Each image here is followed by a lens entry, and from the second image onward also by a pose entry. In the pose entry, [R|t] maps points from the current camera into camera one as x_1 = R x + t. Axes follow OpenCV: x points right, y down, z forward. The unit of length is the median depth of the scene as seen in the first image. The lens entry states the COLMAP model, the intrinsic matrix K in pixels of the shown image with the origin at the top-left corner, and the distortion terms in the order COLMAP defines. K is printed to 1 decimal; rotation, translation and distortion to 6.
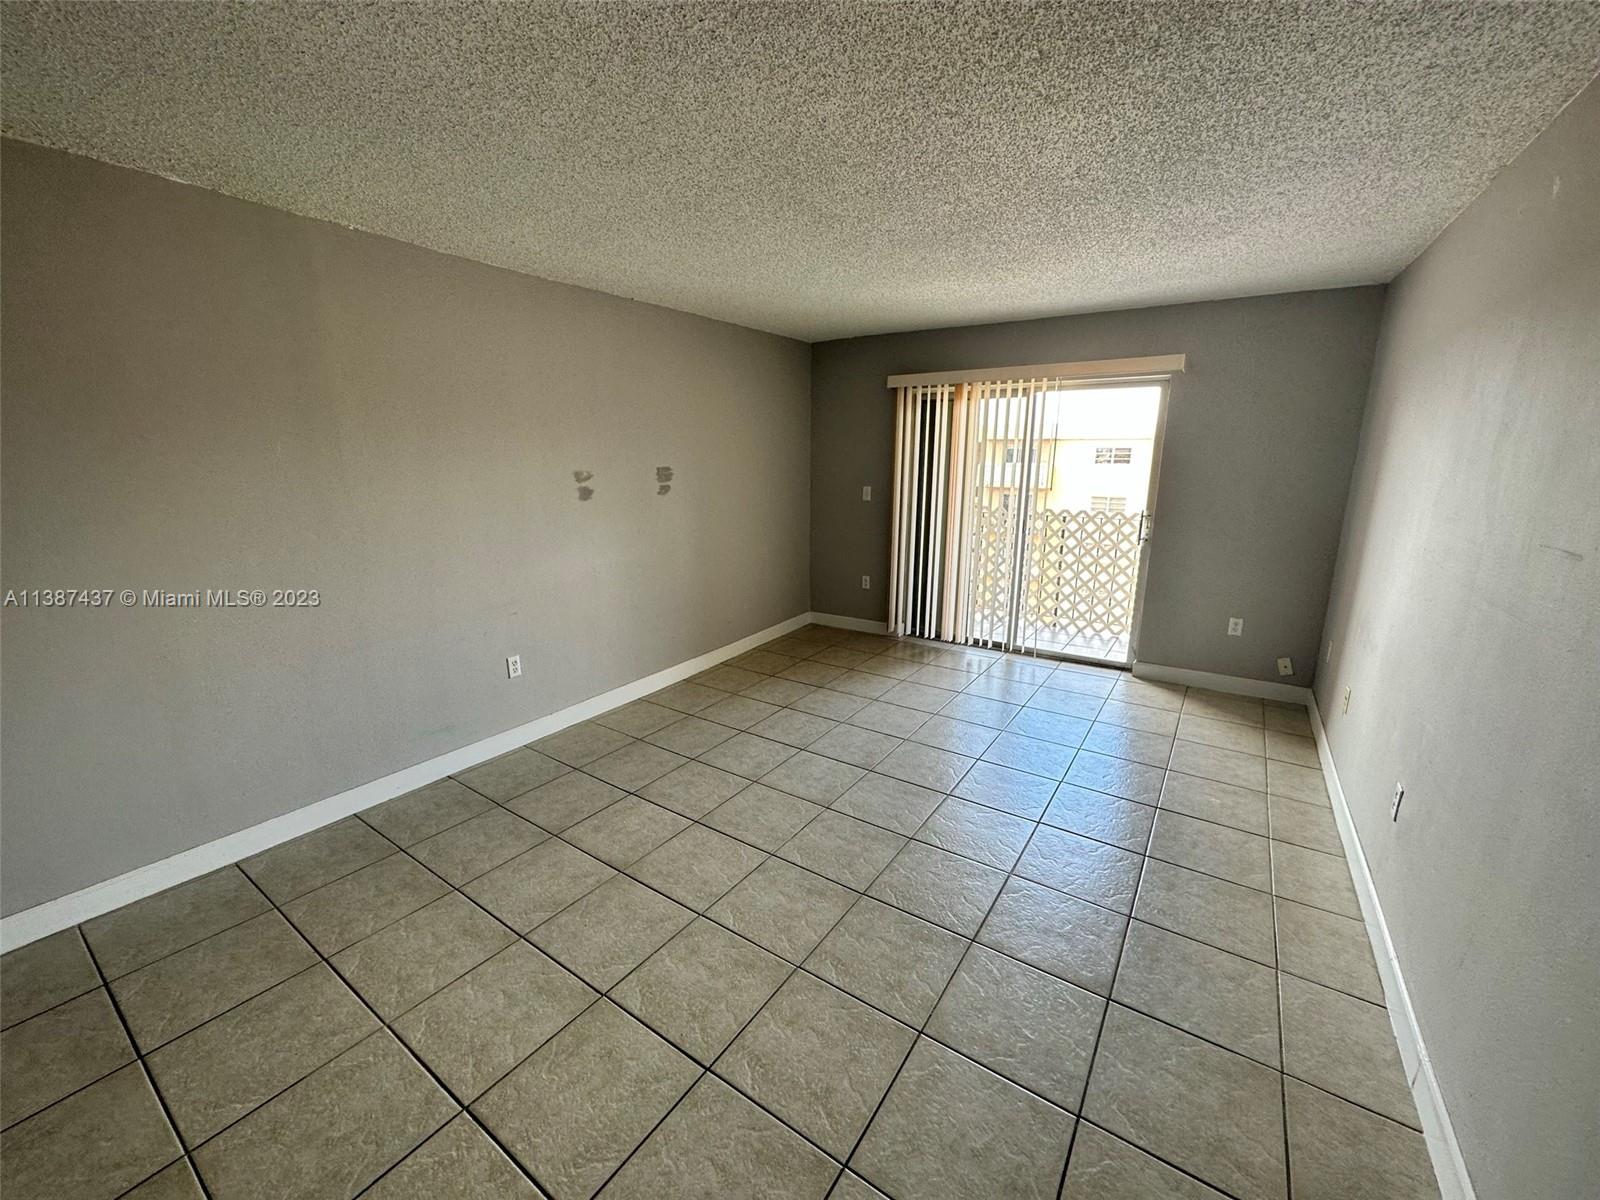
lens RADIAL K [[636.8, 0, 800.7], [0, 636.8, 599.0], [0, 0, 1]] dist [-0.001829, -0.000043]
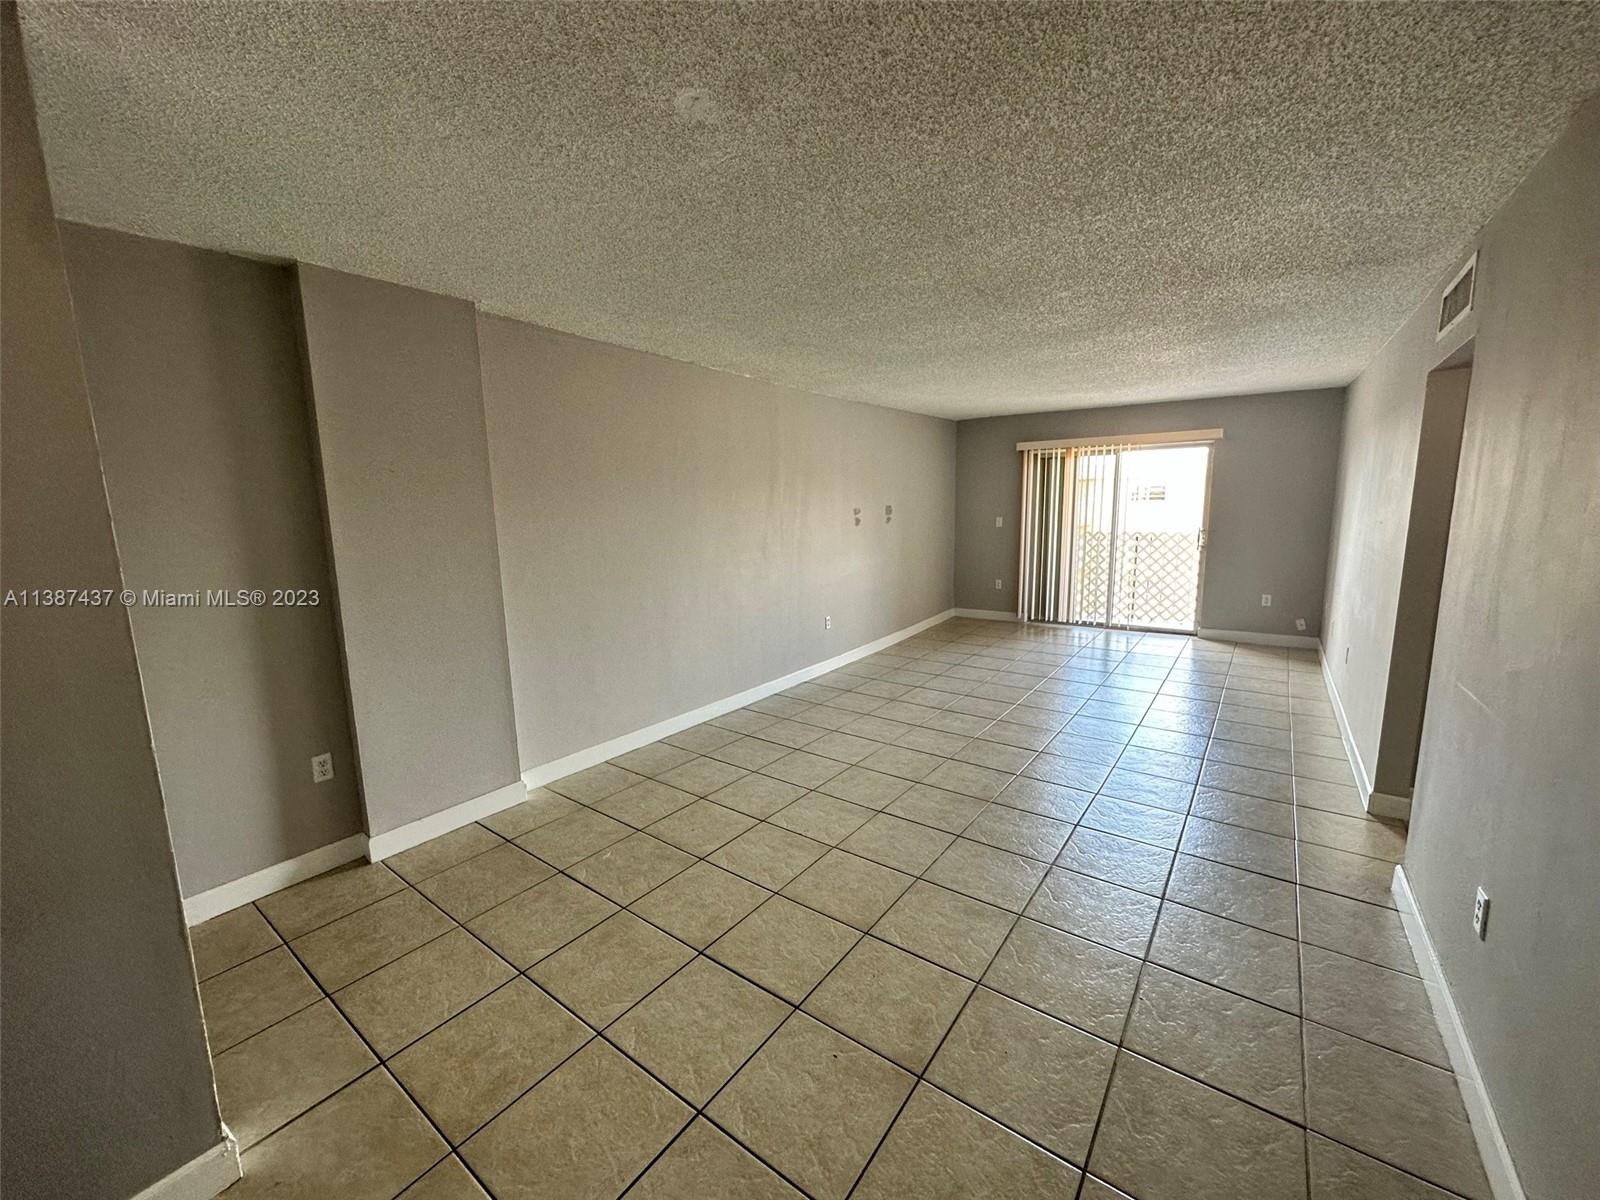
lens RADIAL K [[636.8, 0, 800.7], [0, 636.8, 599.0], [0, 0, 1]] dist [-0.001829, -0.000043]
pose [[0.998910, -0.016248, -0.043748, -0.512697], [0.013203, 0.997528, -0.069021, 0.182590], [0.044761, 0.068369, 0.996656, -0.798038]]
